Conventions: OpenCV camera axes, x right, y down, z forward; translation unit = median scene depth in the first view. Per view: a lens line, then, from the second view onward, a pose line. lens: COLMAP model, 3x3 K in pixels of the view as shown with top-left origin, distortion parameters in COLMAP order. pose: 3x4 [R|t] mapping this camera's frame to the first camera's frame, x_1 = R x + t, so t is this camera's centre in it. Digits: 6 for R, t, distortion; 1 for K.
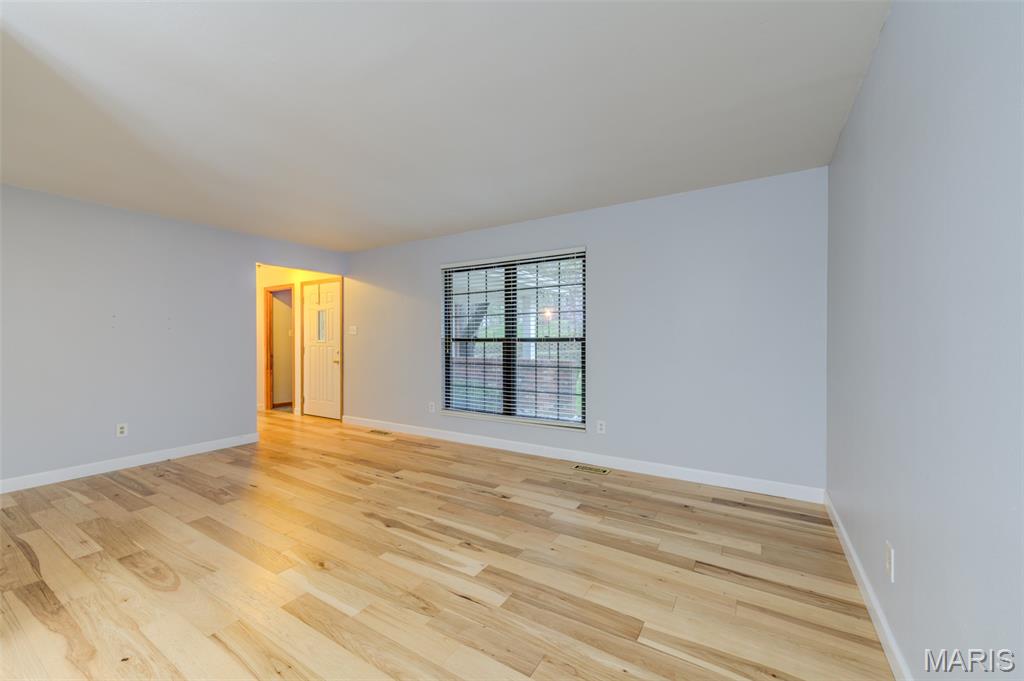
lens RADIAL K [[403.3, 0, 518.9], [0, 403.3, 342.9], [0, 0, 1]] dist [0.003831, 0.000178]
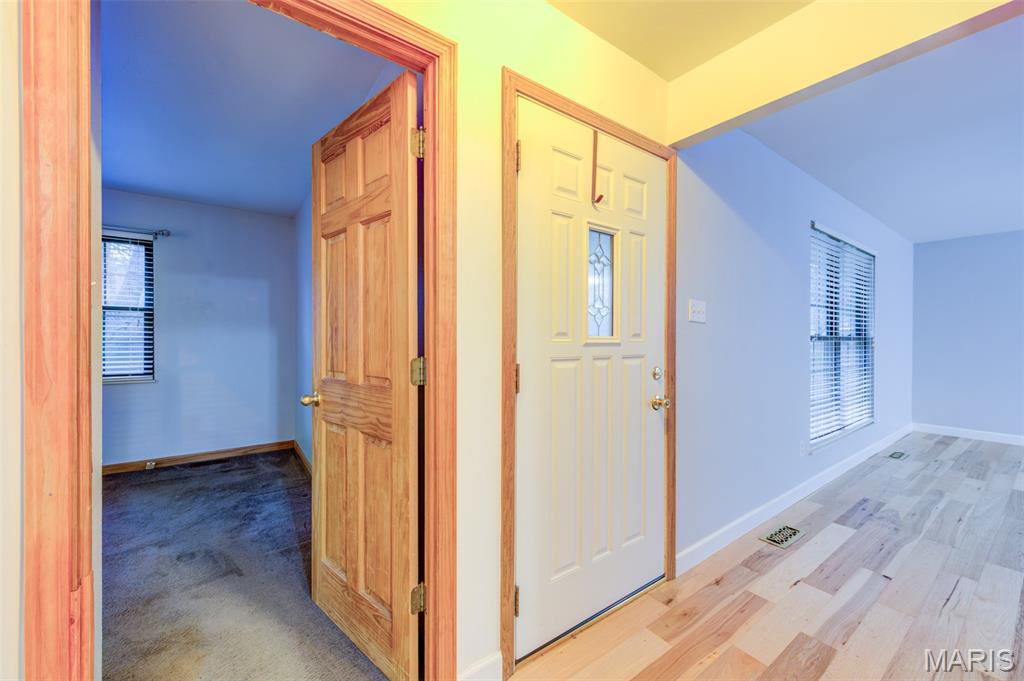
lens RADIAL K [[403.3, 0, 513.0], [0, 403.3, 338.9], [0, 0, 1]] dist [0.003831, 0.000178]
pose [[0.383845, -0.000643, 0.923397, -1.301883], [-0.000137, 1.000000, 0.000753, -0.009445], [-0.923397, -0.000416, 0.383845, 1.605203]]
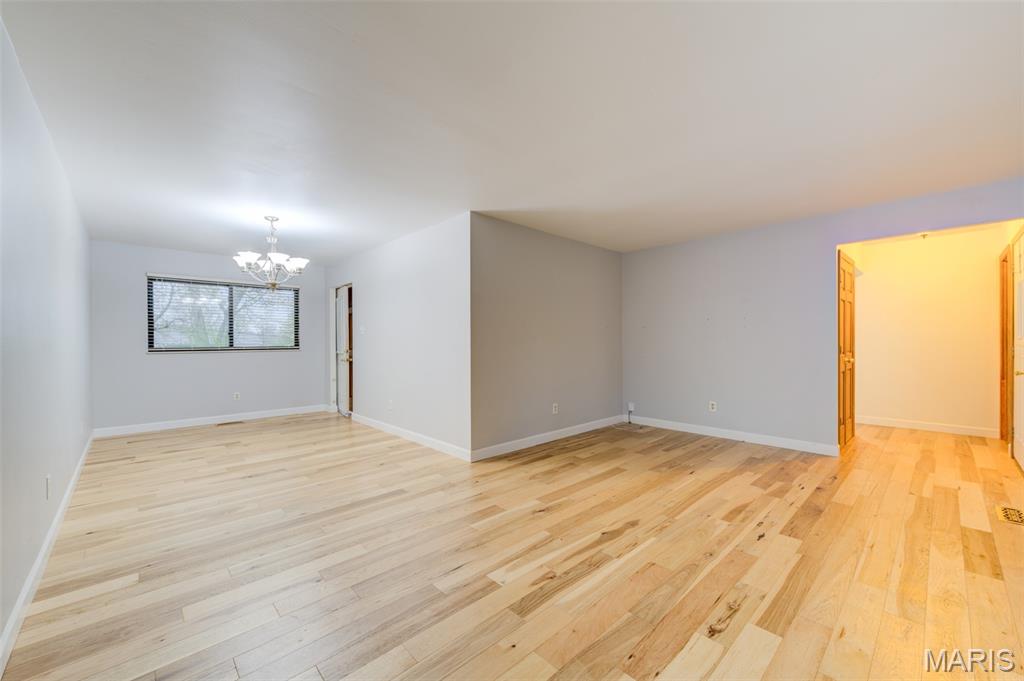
lens RADIAL K [[403.3, 0, 510.7], [0, 403.3, 343.5], [0, 0, 1]] dist [0.003831, 0.000178]
pose [[-0.273947, 0.015400, -0.961621, 0.472697], [0.000339, 0.999873, 0.015916, -0.010176], [0.961745, 0.004034, -0.273918, 0.755274]]
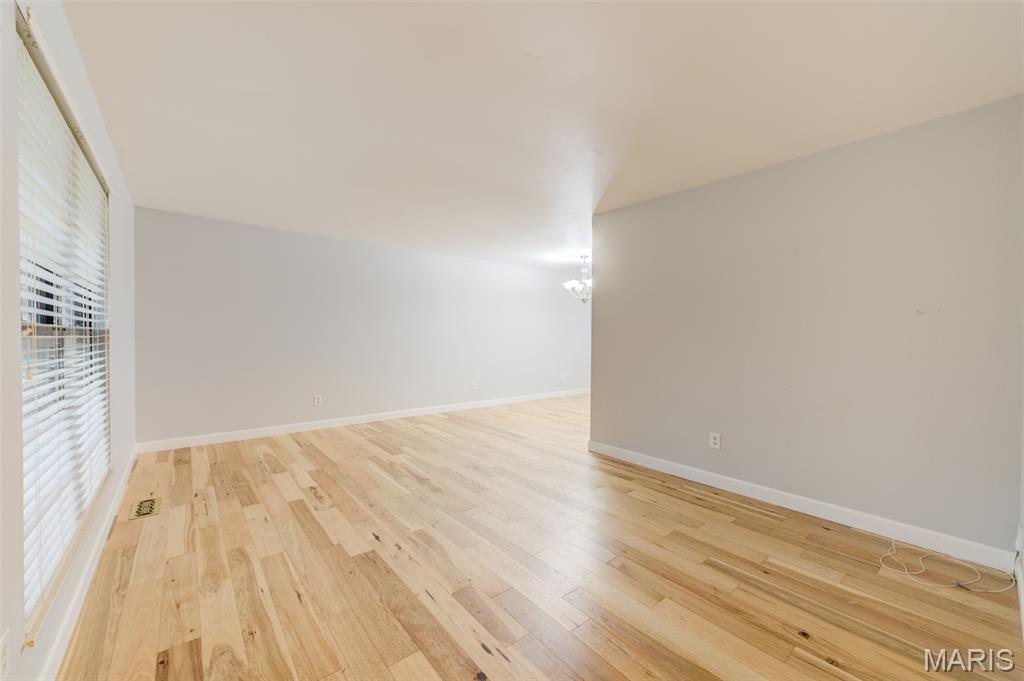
lens RADIAL K [[403.3, 0, 512.0], [0, 403.3, 334.3], [0, 0, 1]] dist [0.003831, 0.000178]
pose [[-0.940933, -0.004965, 0.338556, -0.721479], [-0.004320, 0.999987, 0.002657, -0.007692], [-0.338565, 0.001038, -0.940942, 1.520284]]
